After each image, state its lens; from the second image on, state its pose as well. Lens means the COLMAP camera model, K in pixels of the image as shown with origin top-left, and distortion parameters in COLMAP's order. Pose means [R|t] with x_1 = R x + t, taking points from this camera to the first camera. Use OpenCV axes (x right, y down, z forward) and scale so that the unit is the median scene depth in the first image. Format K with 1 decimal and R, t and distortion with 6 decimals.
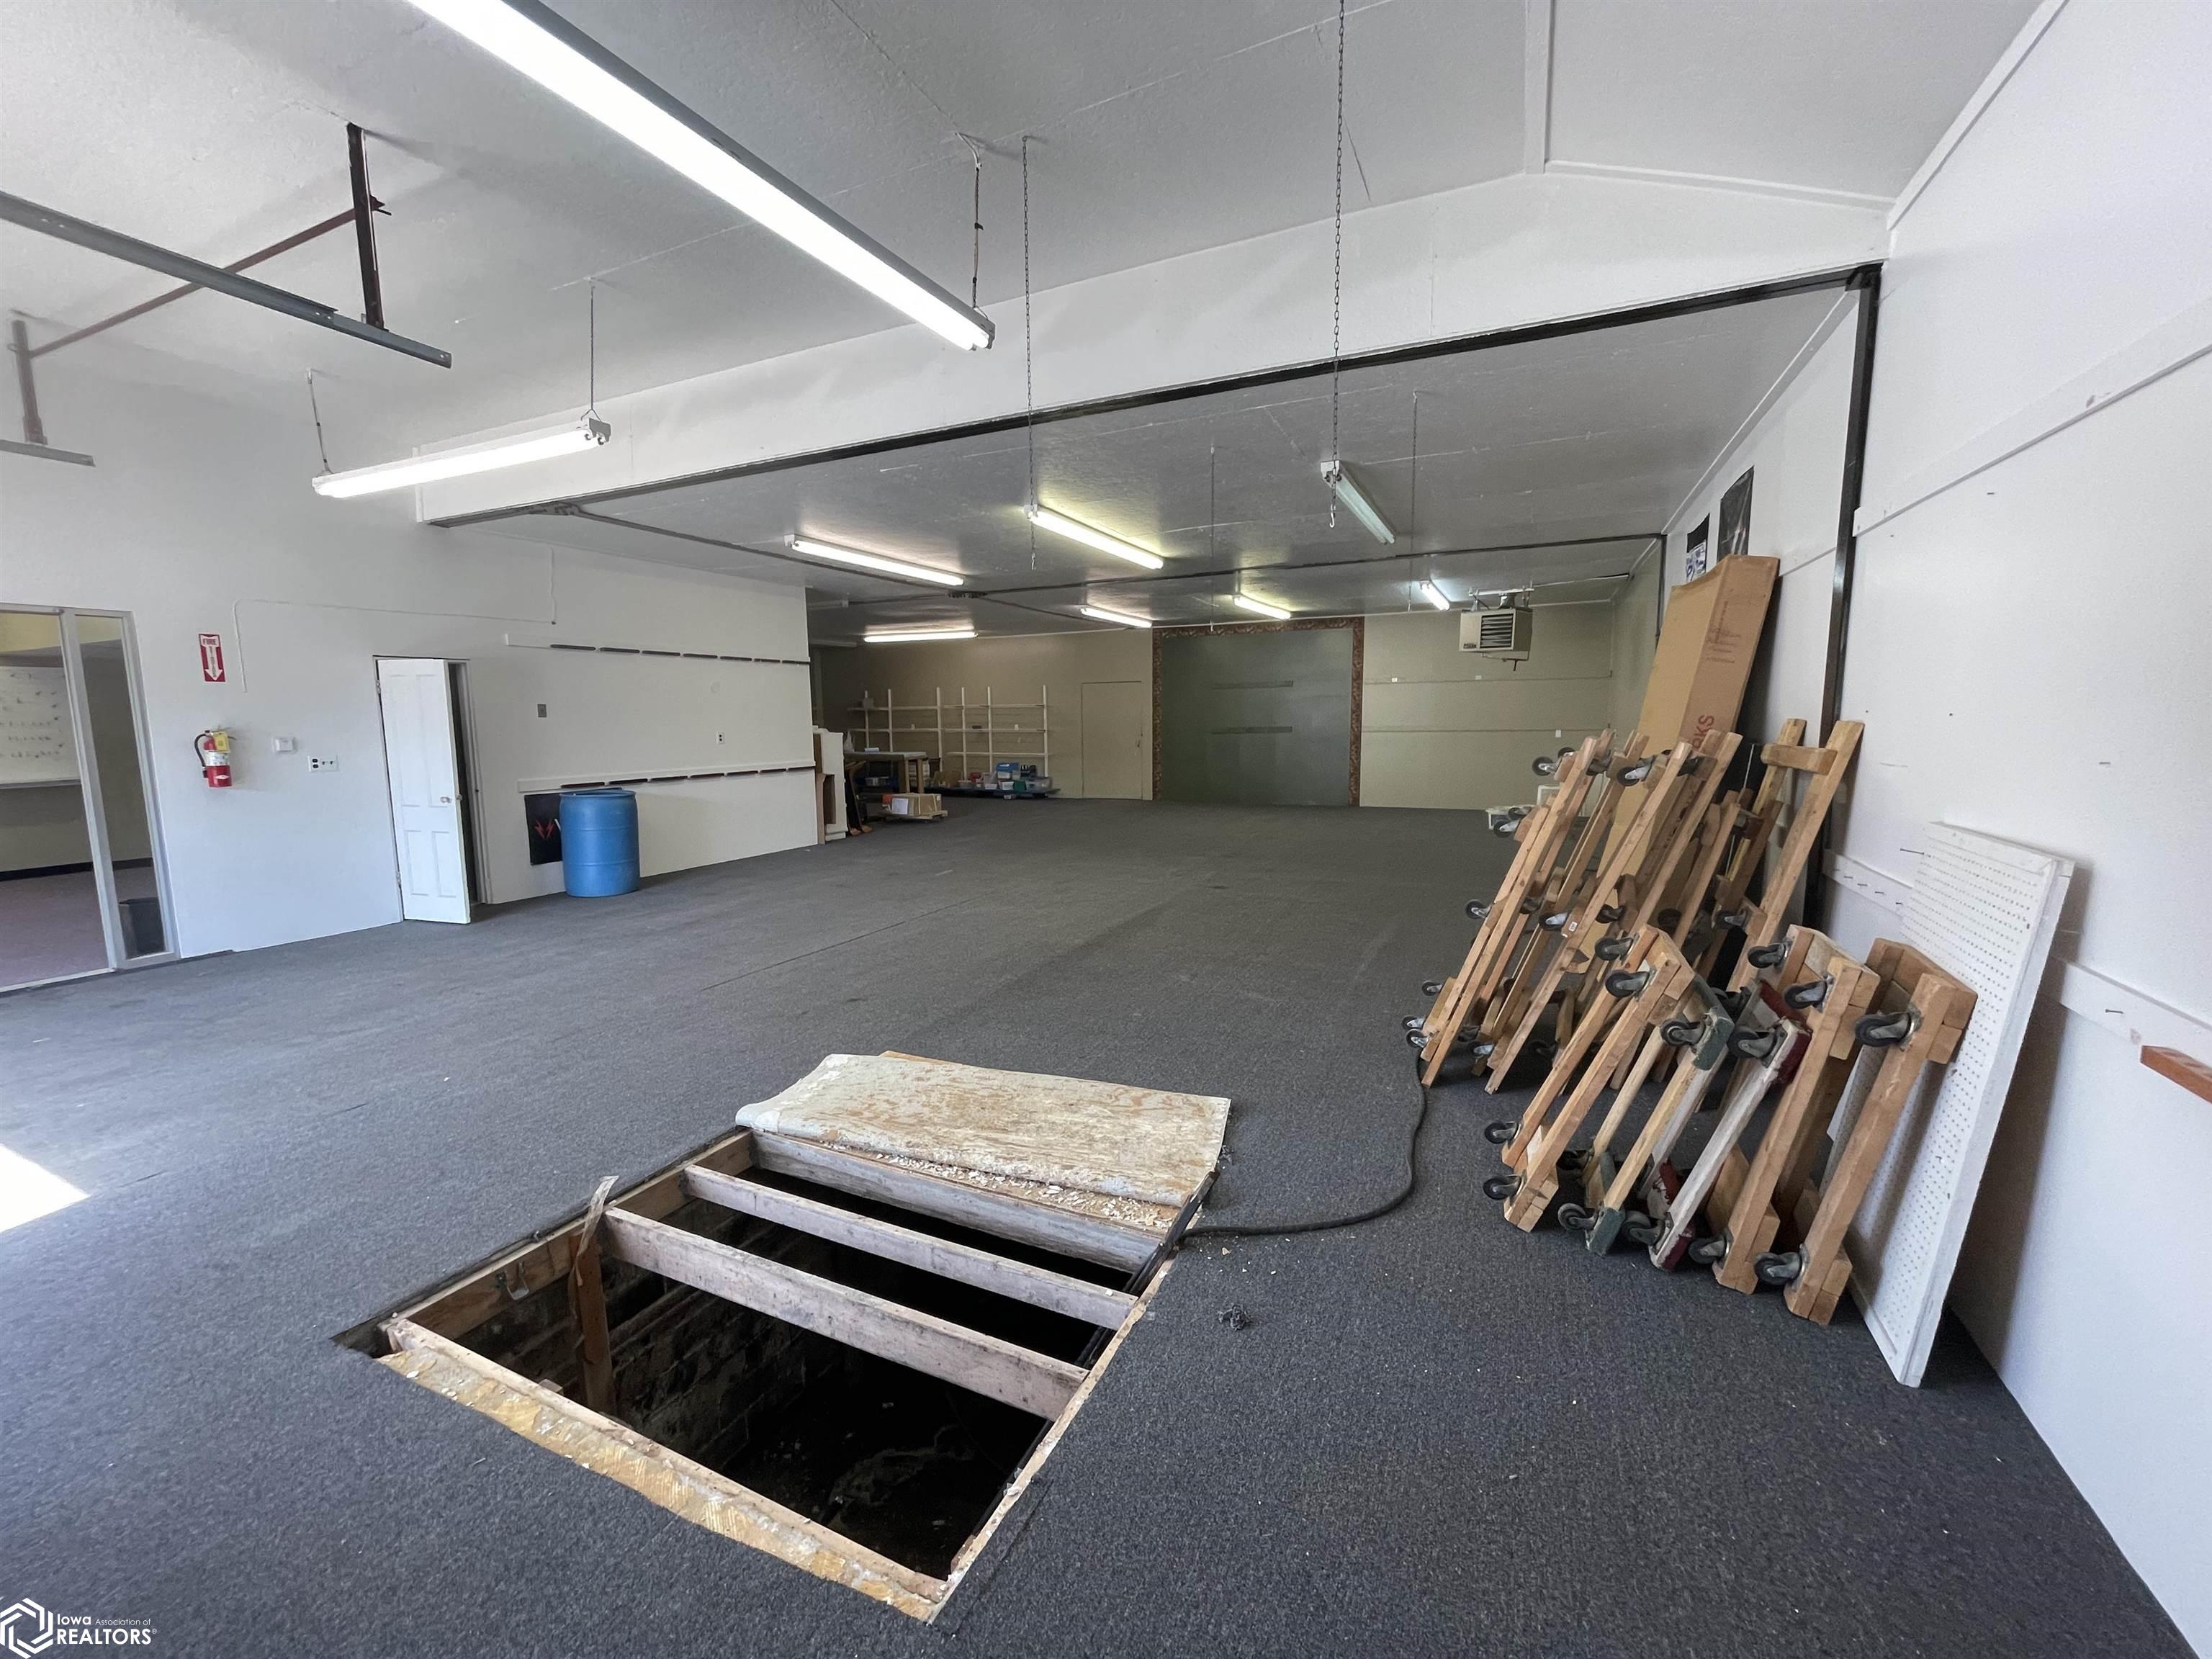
lens RADIAL K [[893.3, 0, 1105.4], [0, 893.3, 822.6], [0, 0, 1]] dist [-0.000913, -0.000222]
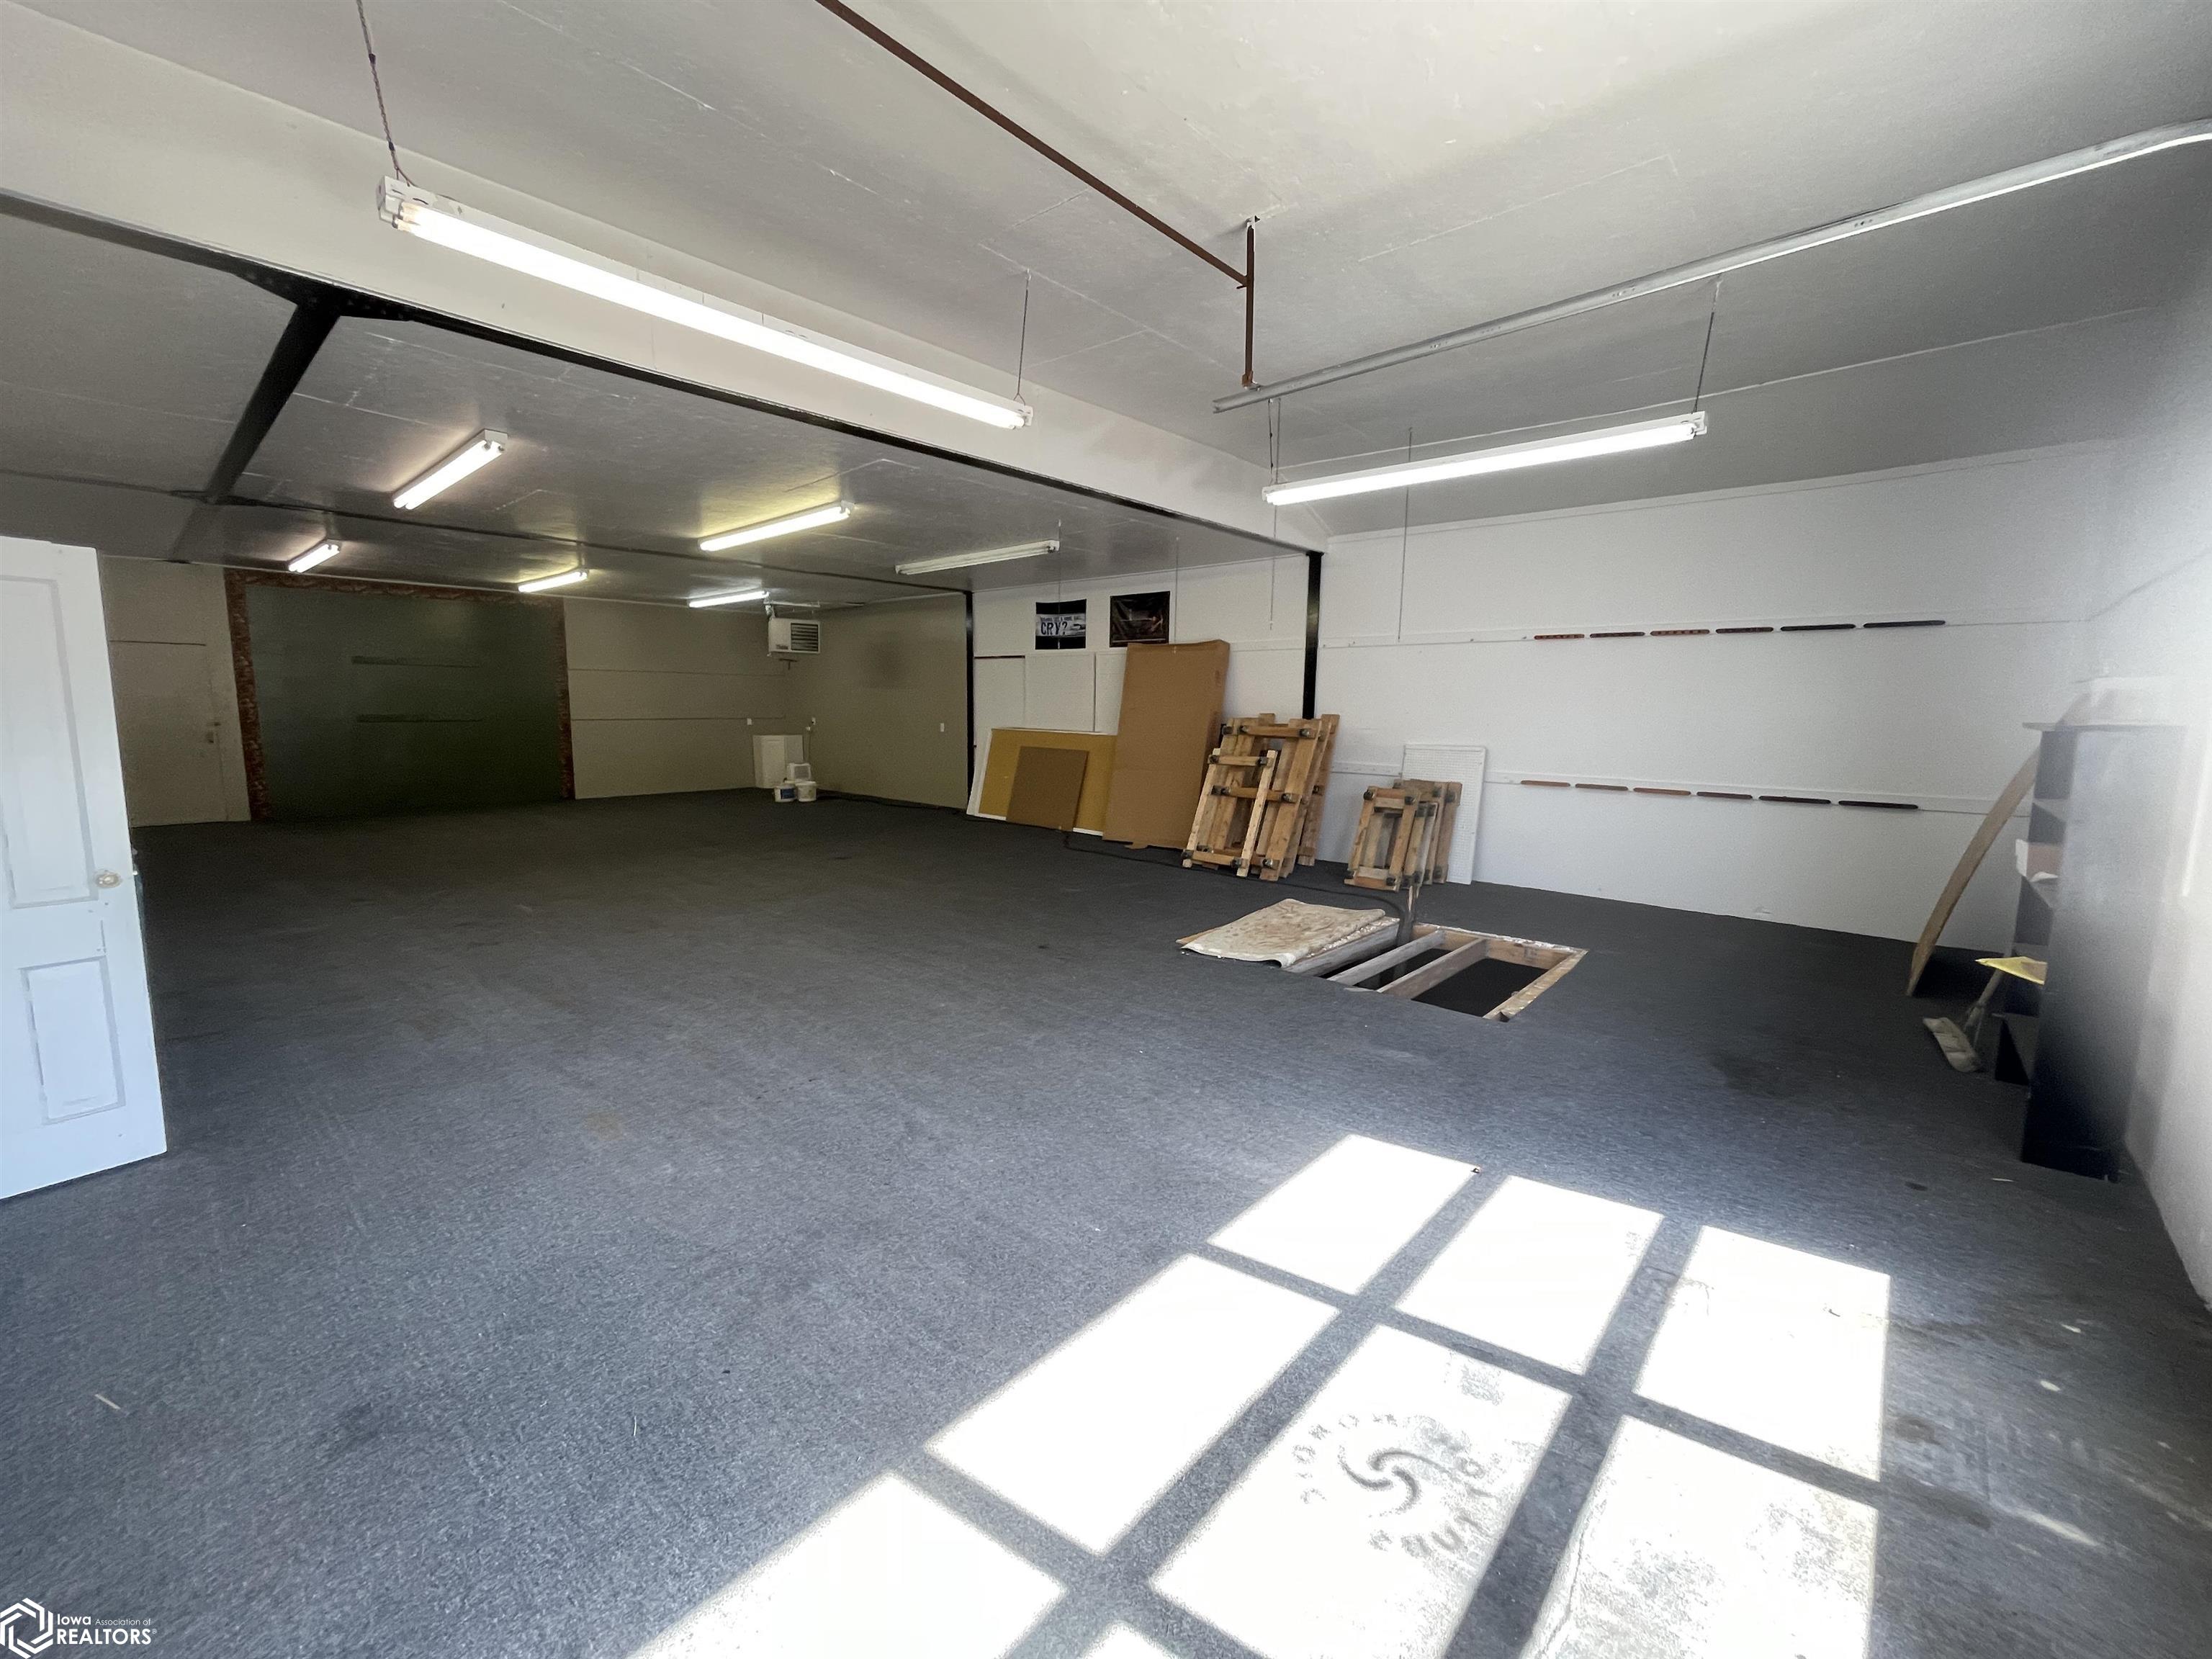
lens RADIAL K [[893.3, 0, 1105.4], [0, 893.3, 822.6], [0, 0, 1]] dist [-0.000913, -0.000222]
pose [[0.281383, -0.110434, 0.953220, -1.470881], [0.099268, 0.991376, 0.085551, -0.060617], [-0.954447, 0.070552, 0.289919, 0.616309]]
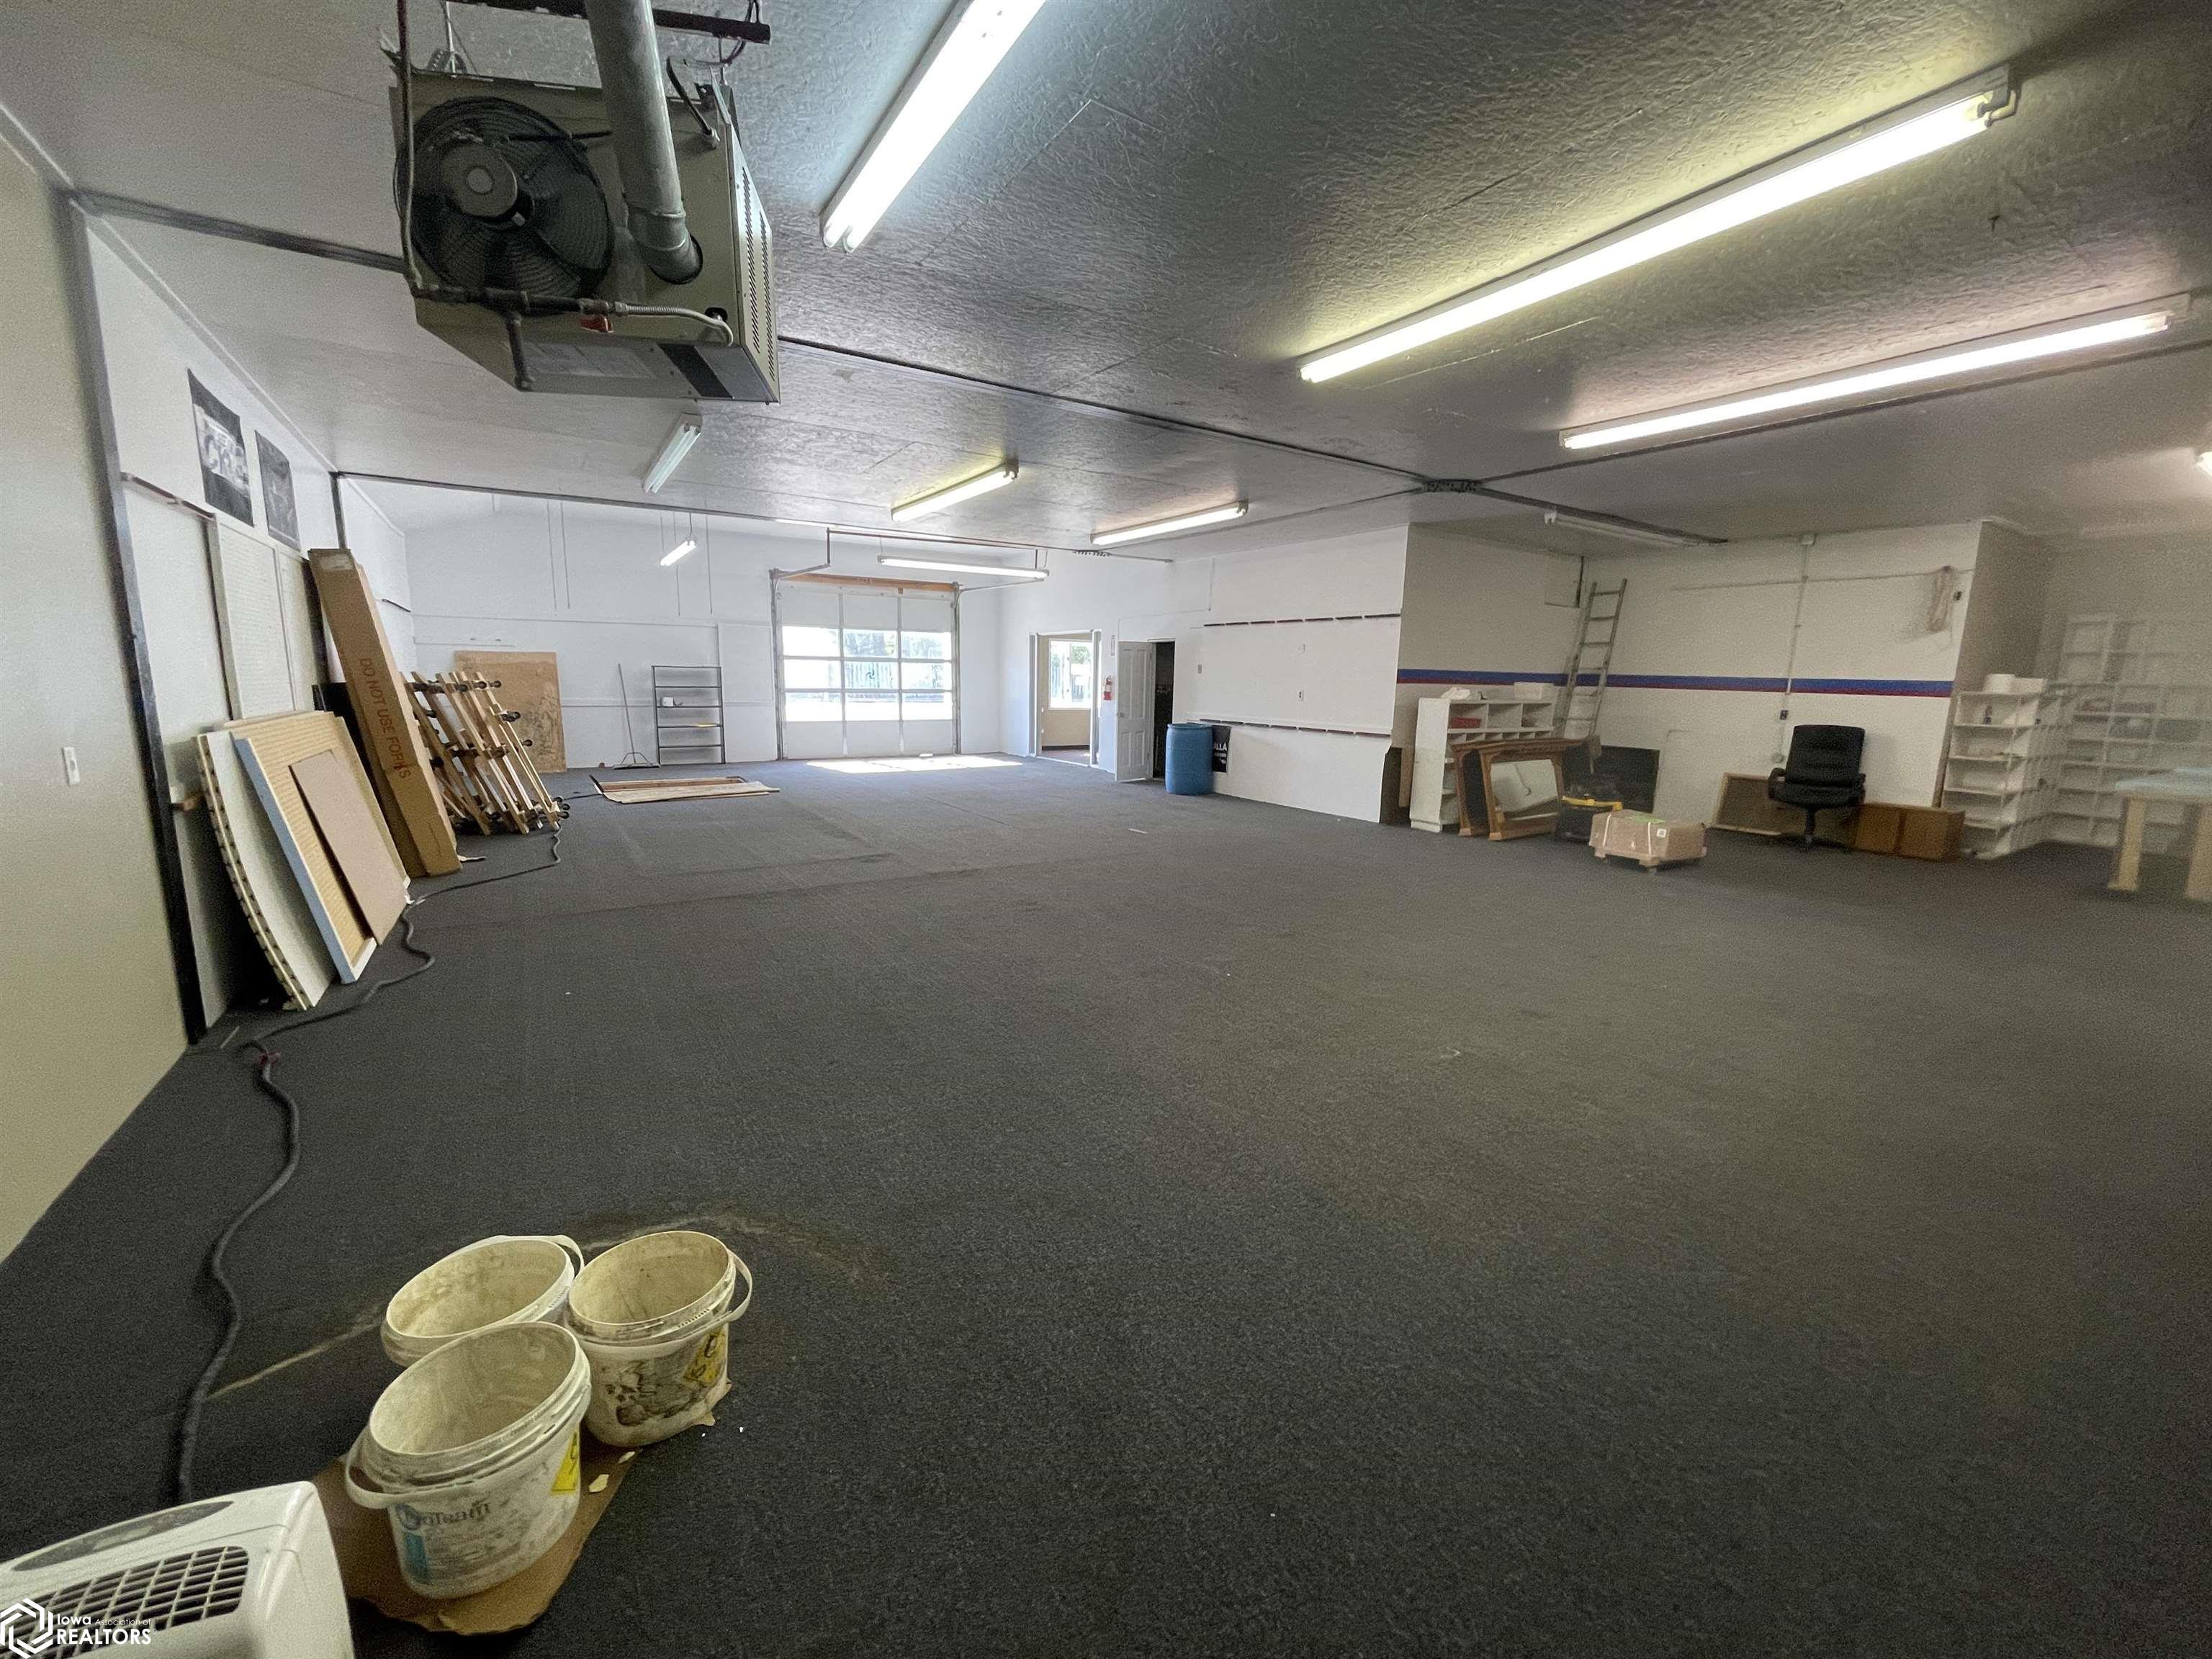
lens RADIAL K [[893.3, 0, 1105.4], [0, 893.3, 822.6], [0, 0, 1]] dist [-0.000913, -0.000222]
pose [[-0.527158, 0.139484, -0.838242, 1.293689], [-0.115399, 0.965547, 0.233241, -0.346986], [0.841895, 0.219687, -0.492899, 2.783496]]
